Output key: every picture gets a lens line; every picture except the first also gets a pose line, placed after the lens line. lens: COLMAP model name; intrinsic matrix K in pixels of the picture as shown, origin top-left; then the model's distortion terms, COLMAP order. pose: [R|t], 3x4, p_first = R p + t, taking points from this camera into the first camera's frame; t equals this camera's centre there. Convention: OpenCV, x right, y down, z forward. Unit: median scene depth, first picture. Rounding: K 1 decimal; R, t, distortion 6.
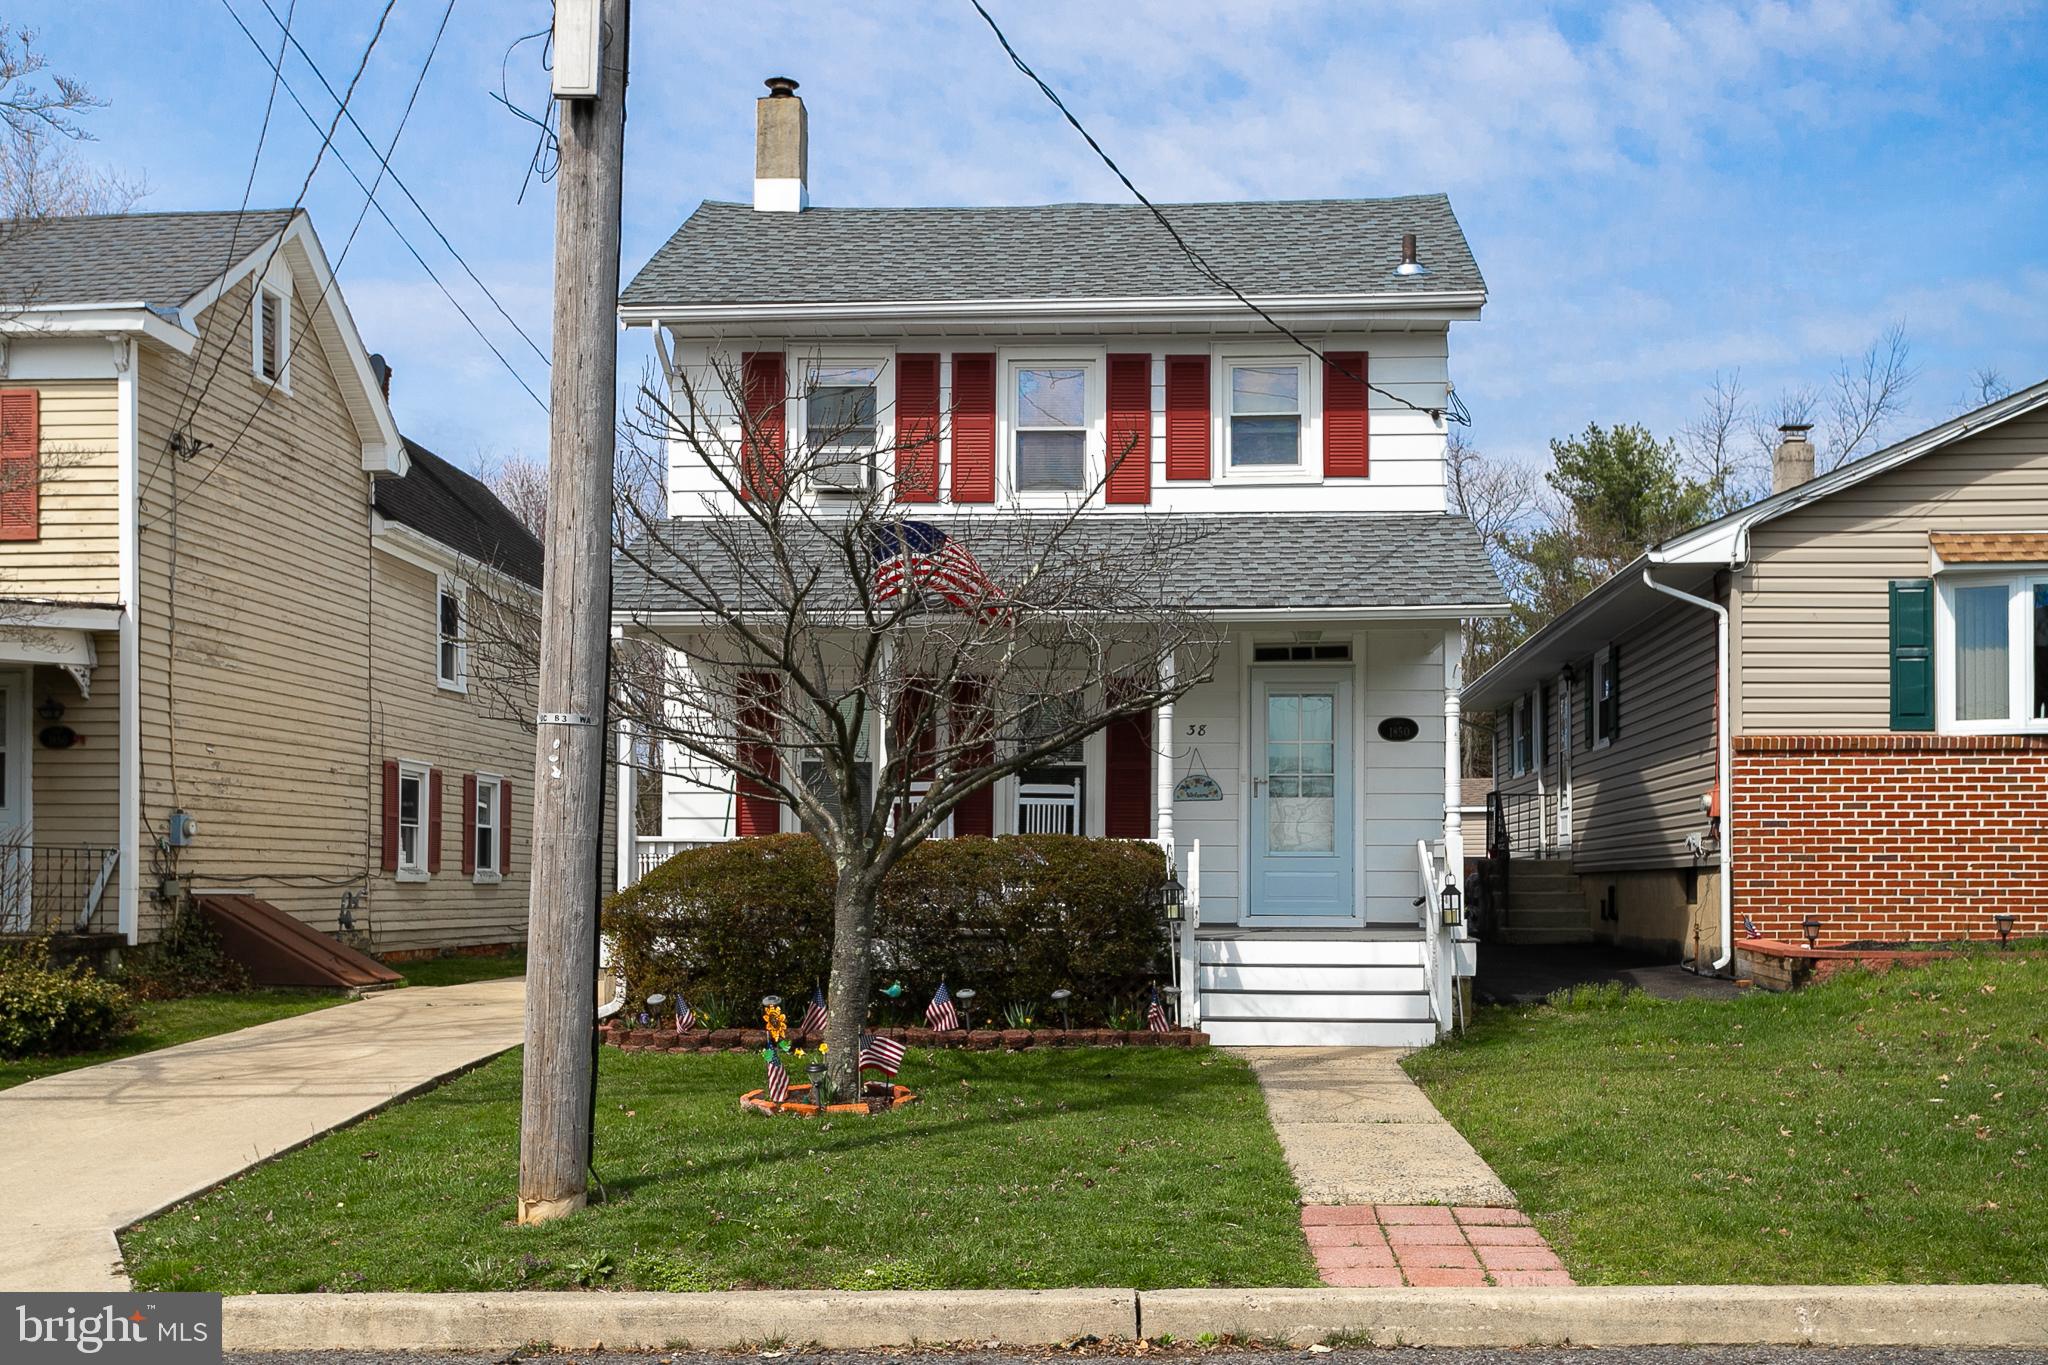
lens RADIAL K [[1957.2, 0, 1026.3], [0, 1957.2, 862.4], [0, 0, 1]] dist [-0.002471, 0.022285]
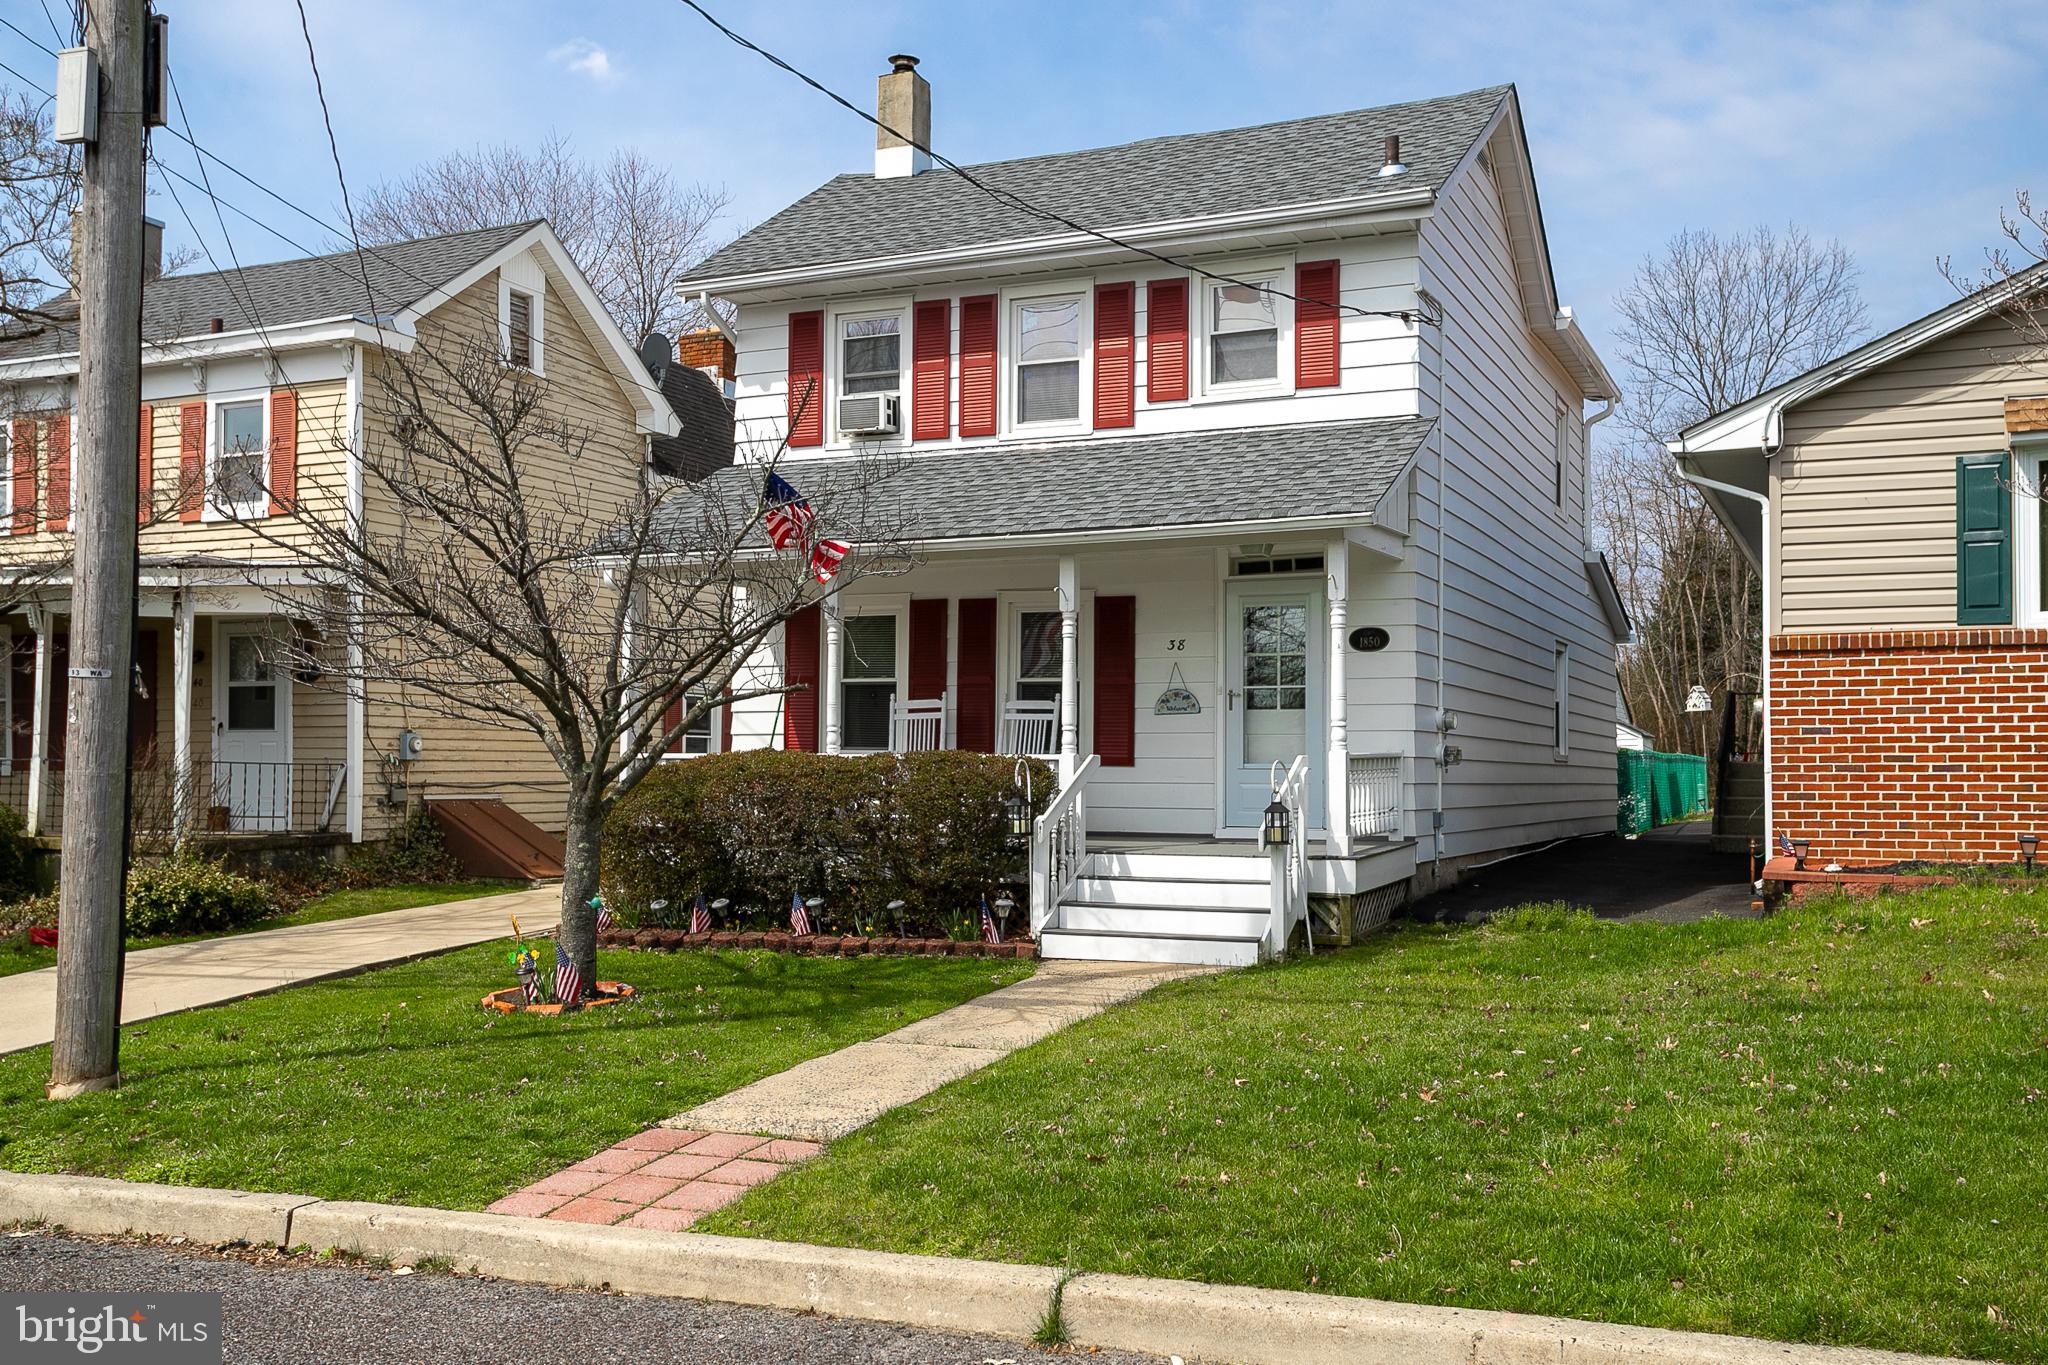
lens RADIAL K [[1811.5, 0, 1019.7], [0, 1811.5, 740.2], [0, 0, 1]] dist [0.009672, 0.004550]
pose [[0.941780, -0.007225, -0.336153, 0.319741], [0.004765, 0.999956, -0.008142, -0.010306], [0.336197, 0.006066, 0.941772, 0.079650]]
